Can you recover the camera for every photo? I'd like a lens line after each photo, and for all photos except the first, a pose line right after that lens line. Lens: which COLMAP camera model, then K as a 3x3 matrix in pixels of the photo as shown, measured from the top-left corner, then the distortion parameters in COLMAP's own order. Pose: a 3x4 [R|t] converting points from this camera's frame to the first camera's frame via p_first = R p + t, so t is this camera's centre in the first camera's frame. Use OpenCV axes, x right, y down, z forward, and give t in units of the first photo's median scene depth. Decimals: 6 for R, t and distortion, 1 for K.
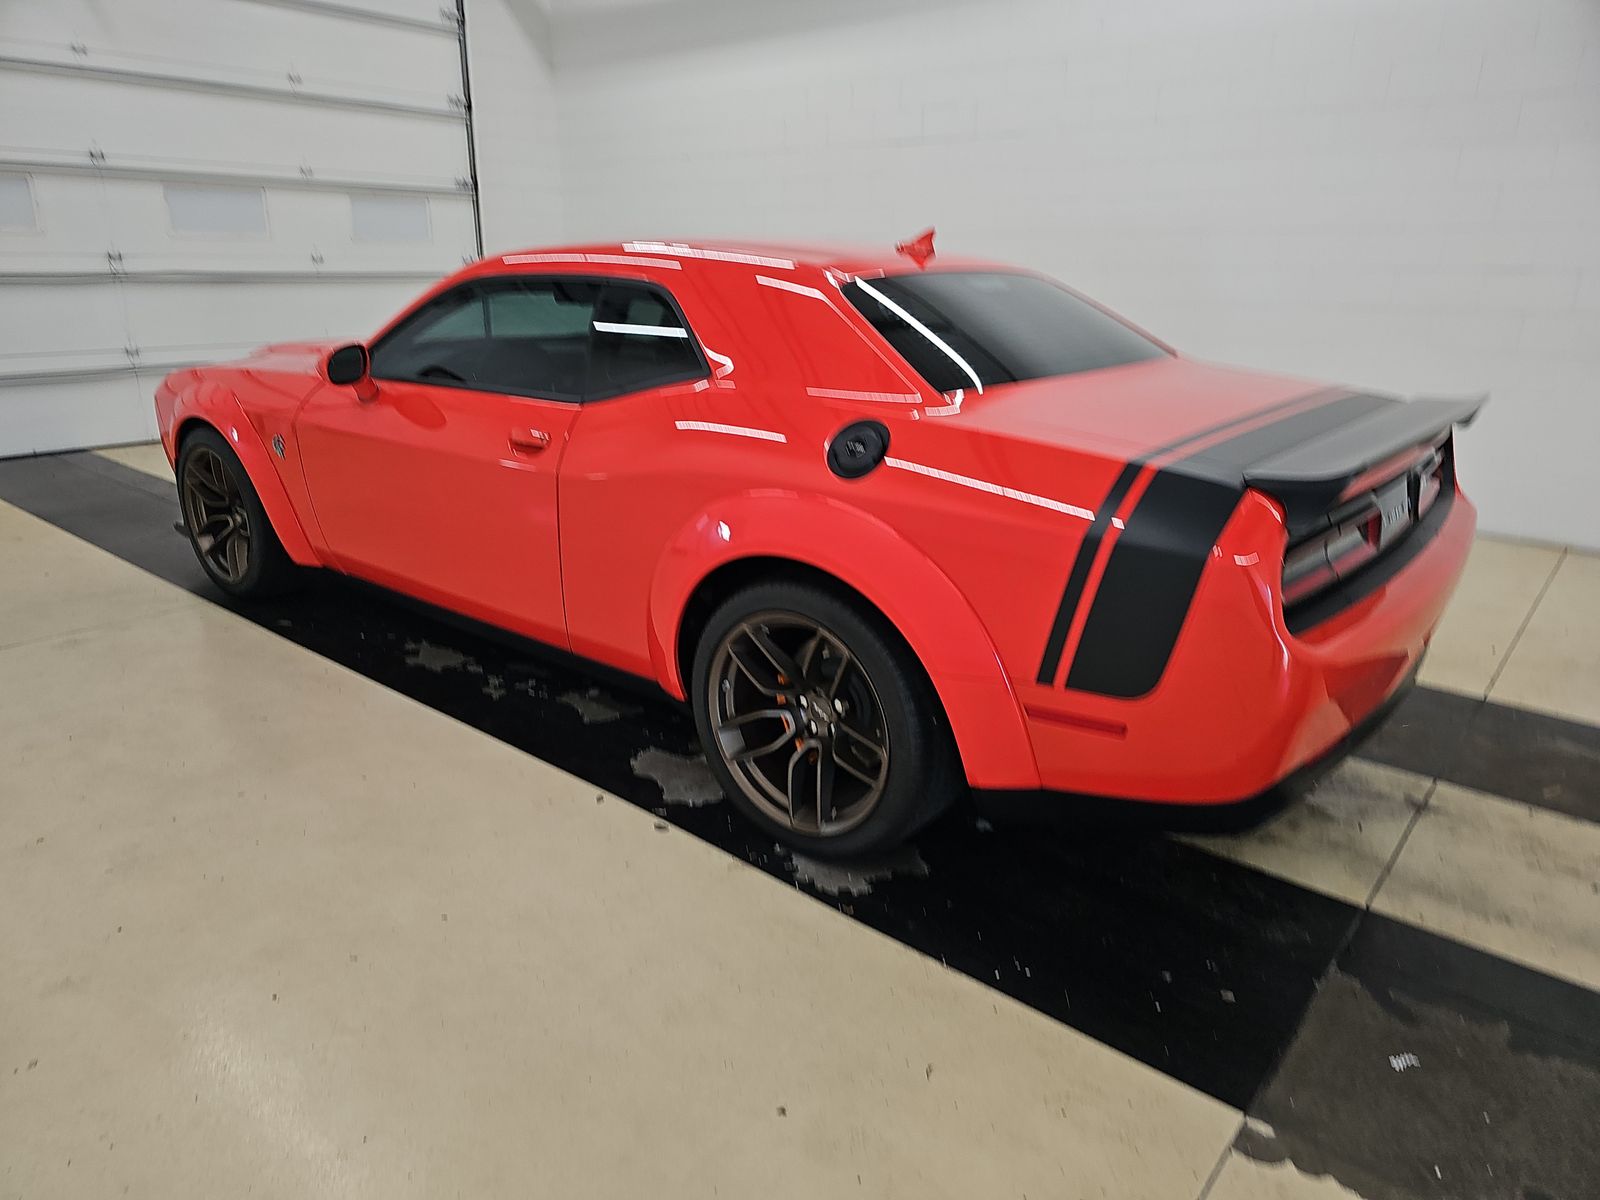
lens RADIAL K [[1047.7, 0, 800.0], [0, 1047.7, 600.0], [0, 0, 1]] dist [0.005056, -0.003271]
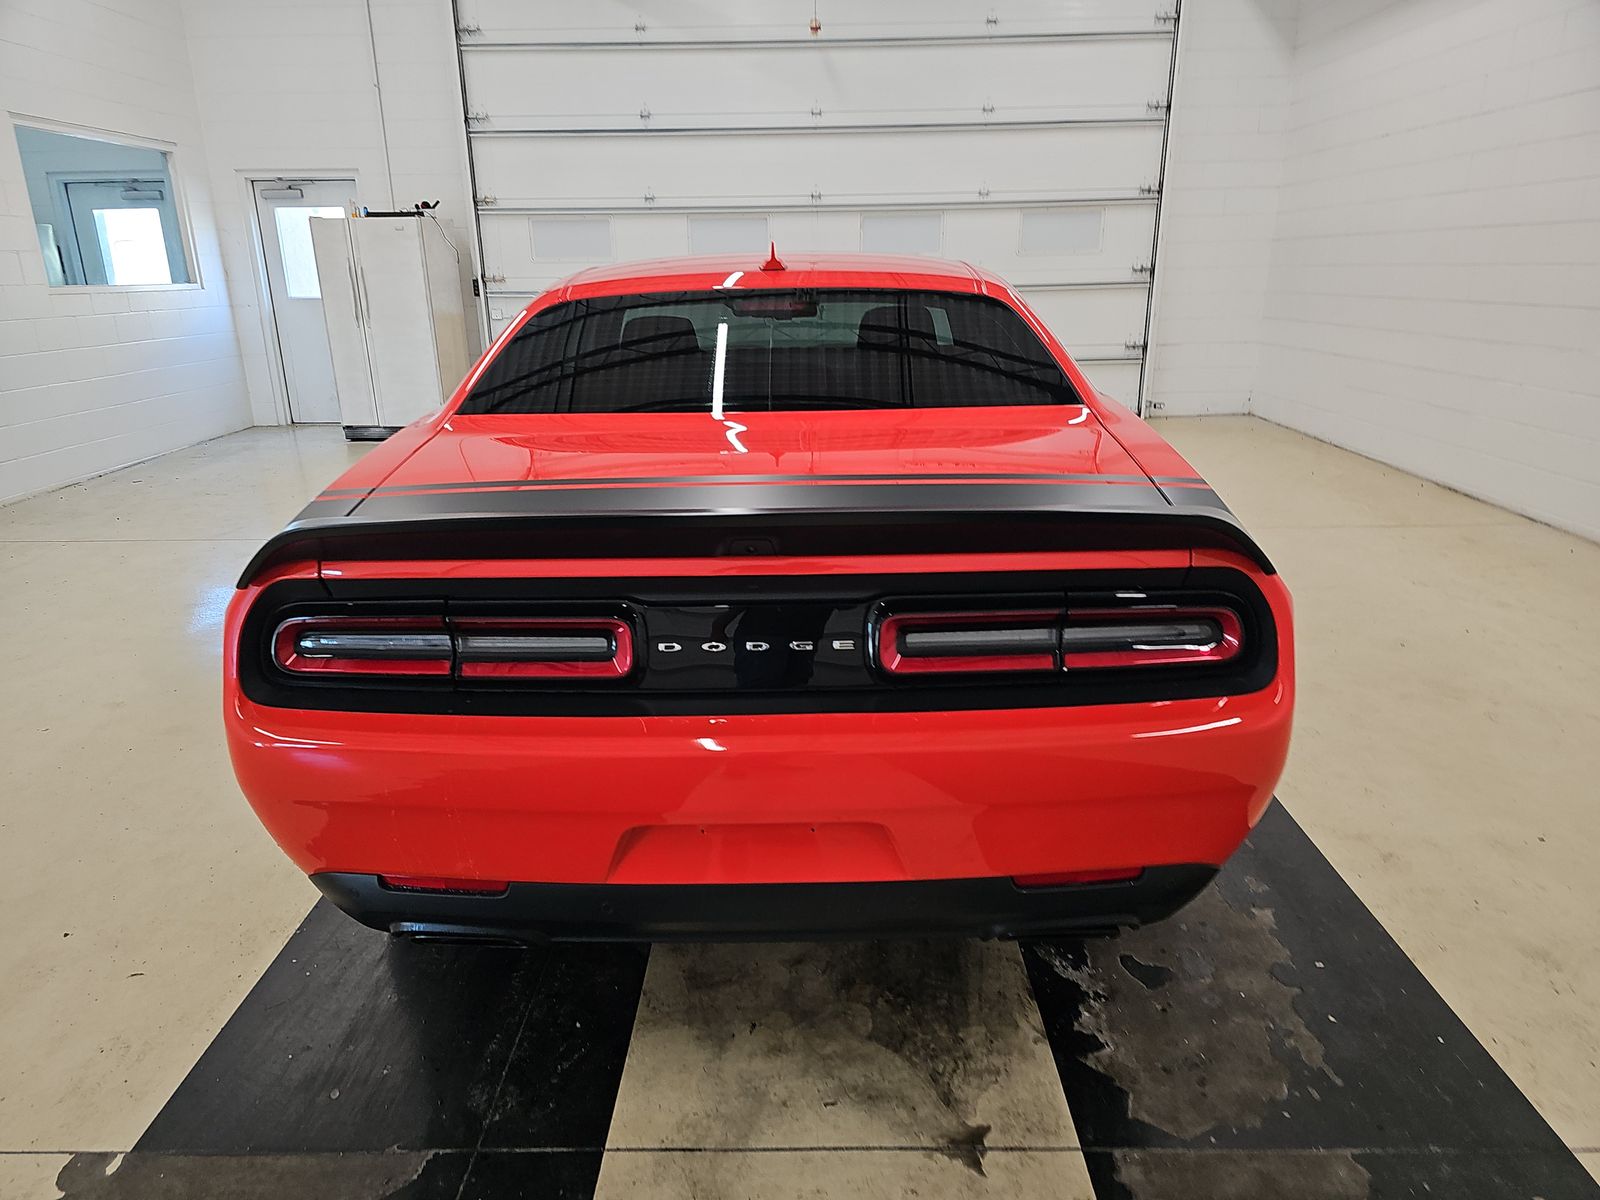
lens RADIAL K [[1047.7, 0, 800.0], [0, 1047.7, 600.0], [0, 0, 1]] dist [0.005056, -0.003271]
pose [[0.622456, 0.208639, -0.754333, 0.301228], [-0.213311, 0.972550, 0.092976, -0.047796], [0.753025, 0.103033, 0.649875, 0.163973]]
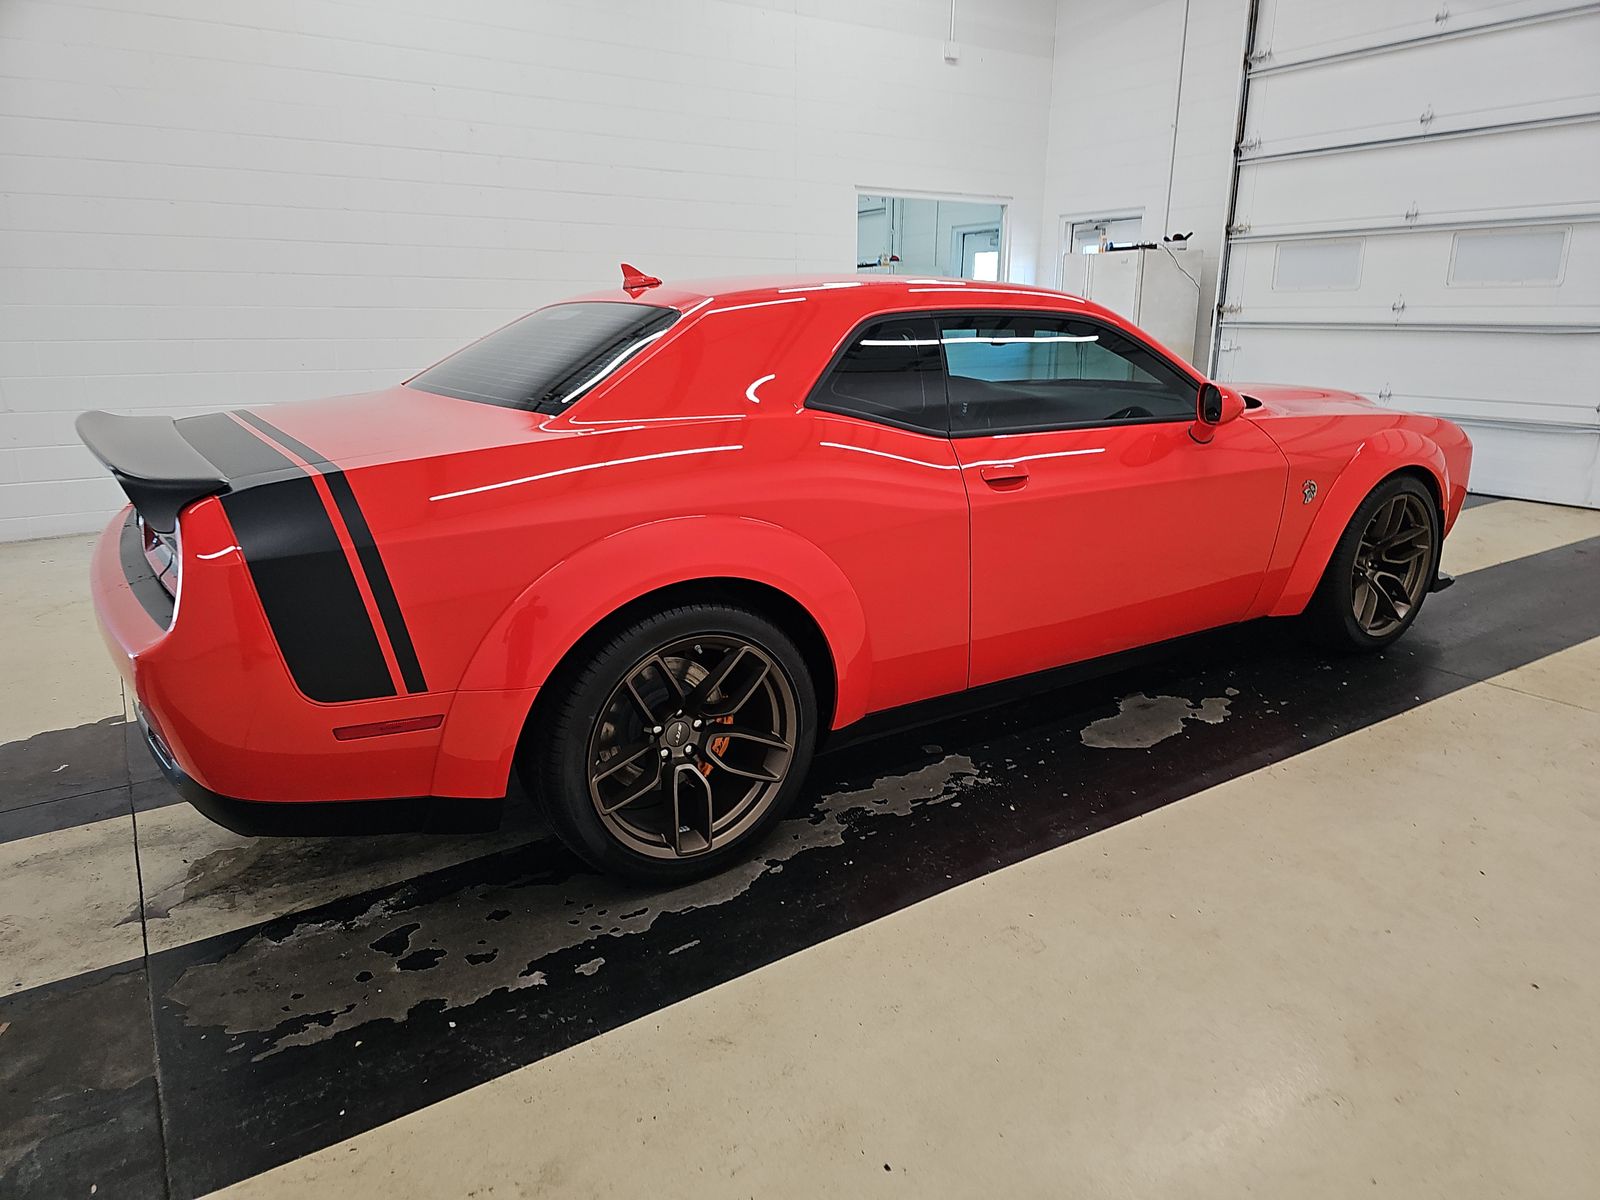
lens RADIAL K [[1020.9, 0, 800.0], [0, 1020.9, 600.0], [0, 0, 1]] dist [0.004797, -0.000947]
pose [[-0.276682, 0.242757, -0.929793, 0.376240], [-0.288543, 0.901931, 0.321345, -0.147602], [0.916619, 0.357196, -0.179502, 0.503349]]
